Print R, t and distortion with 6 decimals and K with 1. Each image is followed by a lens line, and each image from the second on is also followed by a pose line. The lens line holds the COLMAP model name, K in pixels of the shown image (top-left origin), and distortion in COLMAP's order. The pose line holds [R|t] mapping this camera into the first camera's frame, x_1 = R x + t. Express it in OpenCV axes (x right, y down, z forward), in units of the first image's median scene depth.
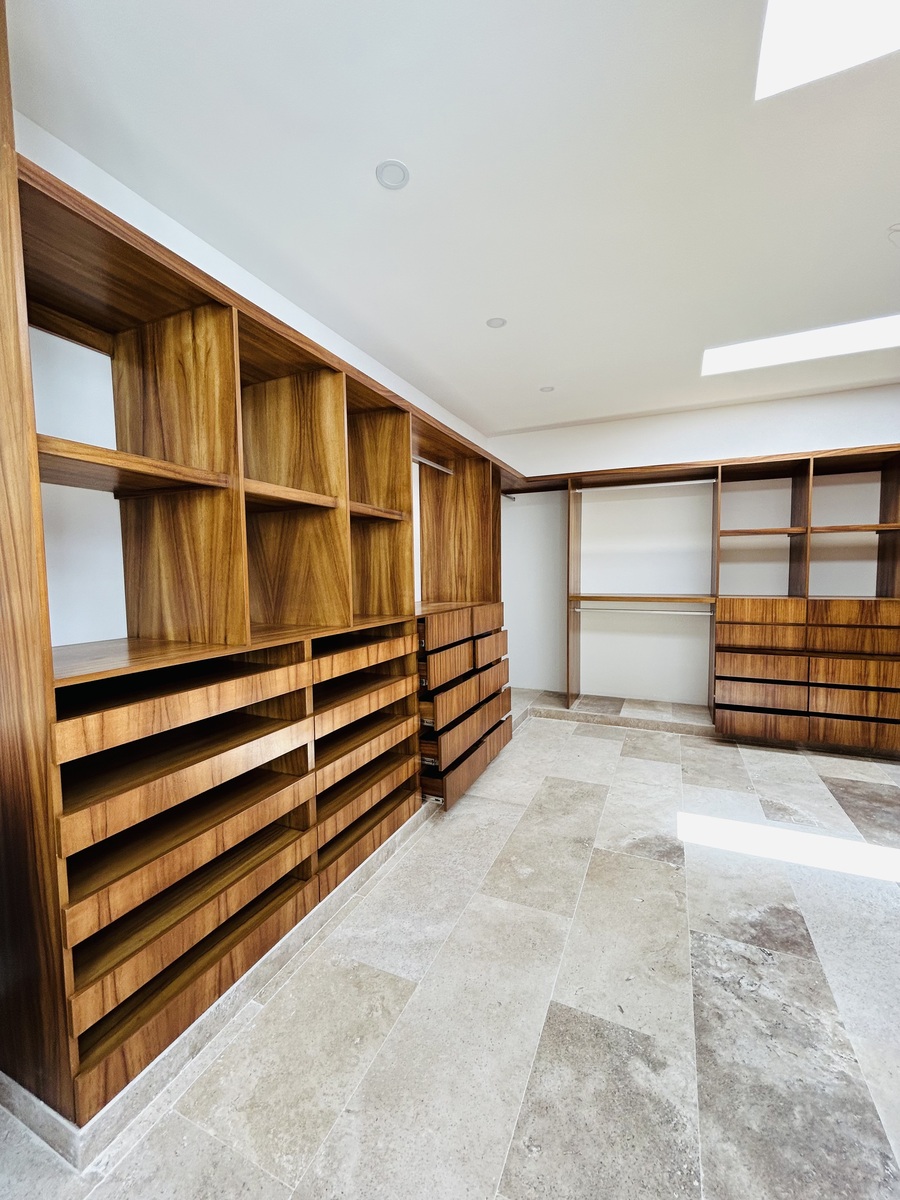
lens RADIAL K [[486.5, 0, 452.2], [0, 486.5, 604.6], [0, 0, 1]] dist [-0.002786, 0.000626]
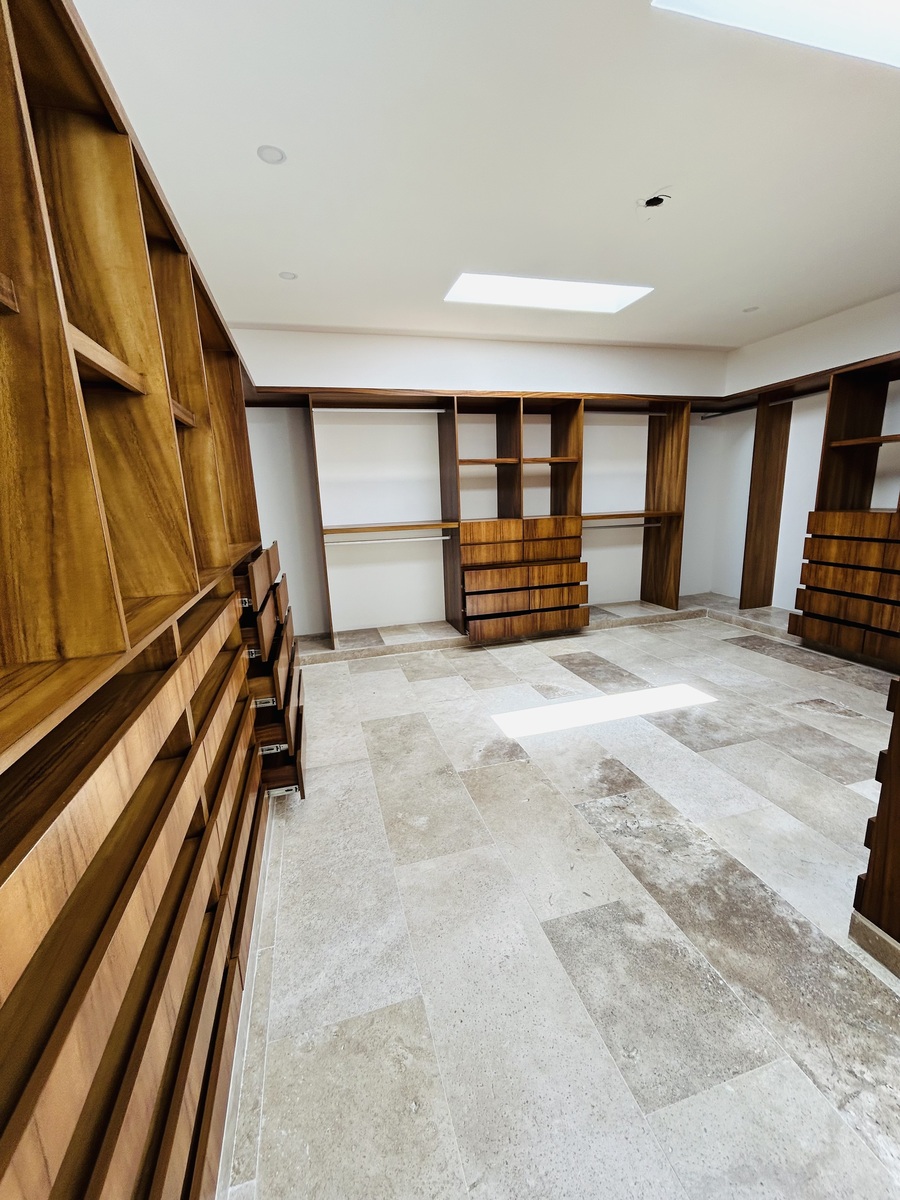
lens RADIAL K [[486.5, 0, 451.0], [0, 486.5, 603.4], [0, 0, 1]] dist [-0.002786, 0.000626]
pose [[0.764943, -0.156624, 0.624765, -0.295129], [0.072208, 0.984723, 0.158453, -0.014277], [-0.640037, -0.076094, 0.764566, 0.243402]]
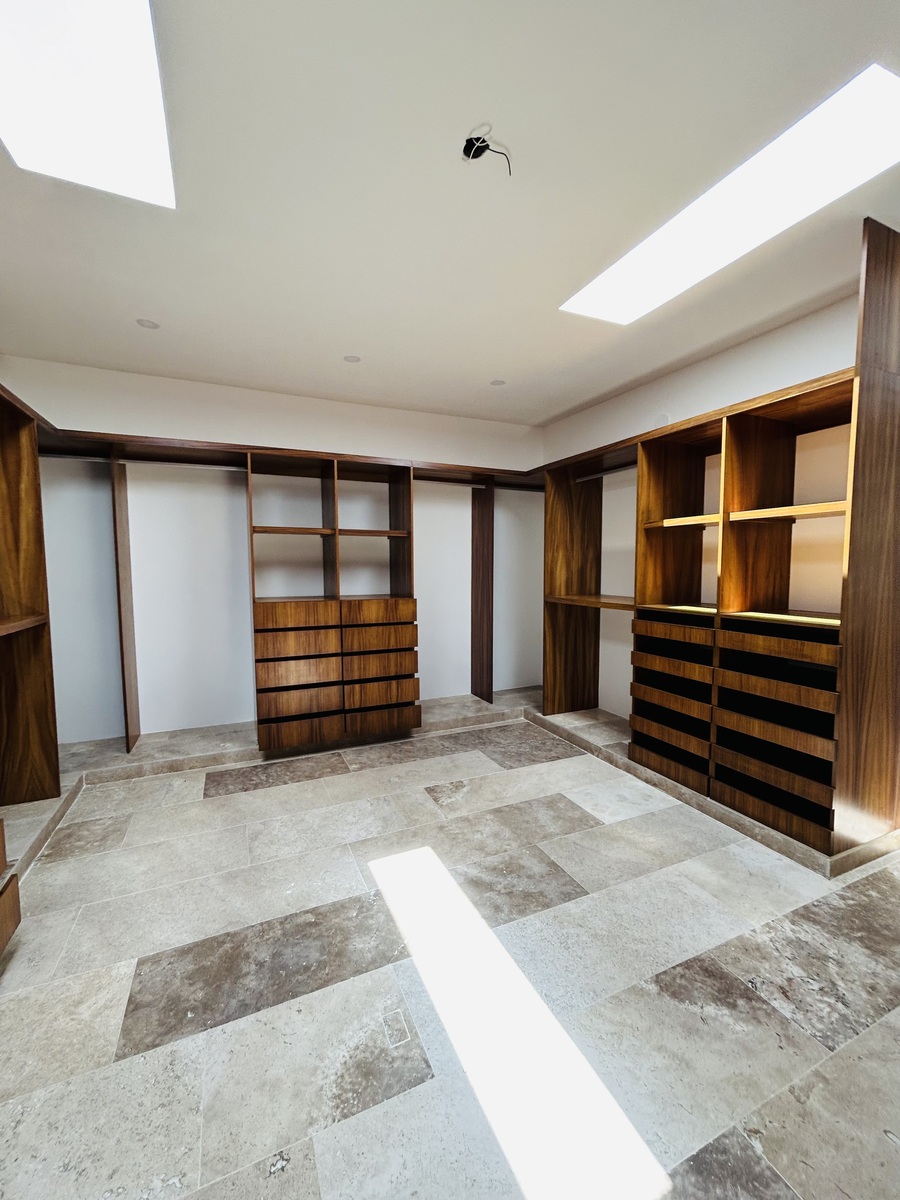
lens RADIAL K [[486.5, 0, 457.6], [0, 486.5, 601.5], [0, 0, 1]] dist [-0.002786, 0.000626]
pose [[-0.750534, -0.037347, 0.659776, 0.339217], [0.053465, 0.991697, 0.116954, -0.107756], [-0.658666, 0.123053, -0.742305, 1.383358]]
